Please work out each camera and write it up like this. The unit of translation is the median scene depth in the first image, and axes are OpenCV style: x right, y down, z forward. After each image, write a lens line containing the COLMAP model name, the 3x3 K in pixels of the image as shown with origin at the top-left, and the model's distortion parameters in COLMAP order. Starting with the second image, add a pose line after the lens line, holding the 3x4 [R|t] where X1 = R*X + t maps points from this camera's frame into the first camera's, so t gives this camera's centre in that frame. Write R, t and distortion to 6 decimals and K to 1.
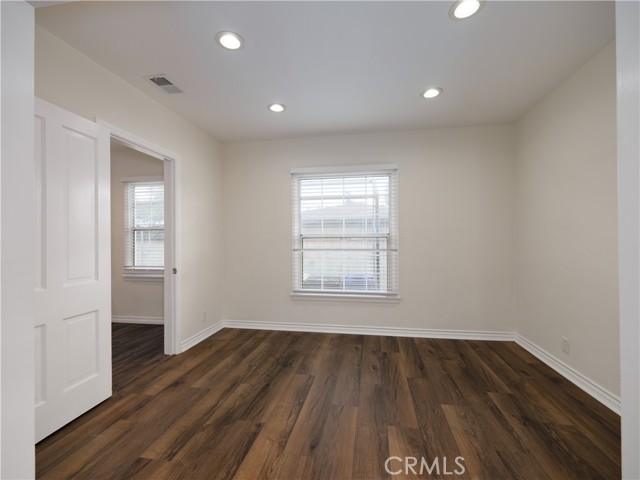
lens RADIAL K [[293.2, 0, 319.0], [0, 293.2, 238.3], [0, 0, 1]] dist [0.000978, -0.000369]
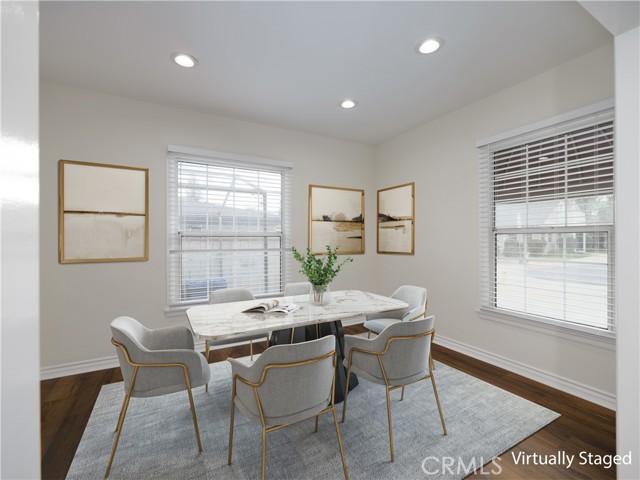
lens RADIAL K [[293.2, 0, 324.0], [0, 293.2, 238.7], [0, 0, 1]] dist [0.000978, -0.000369]
pose [[0.778211, 0.006717, 0.627967, -0.253083], [-0.006910, 0.999974, -0.002133, 0.004612], [-0.627965, -0.002679, 0.778237, 0.150893]]
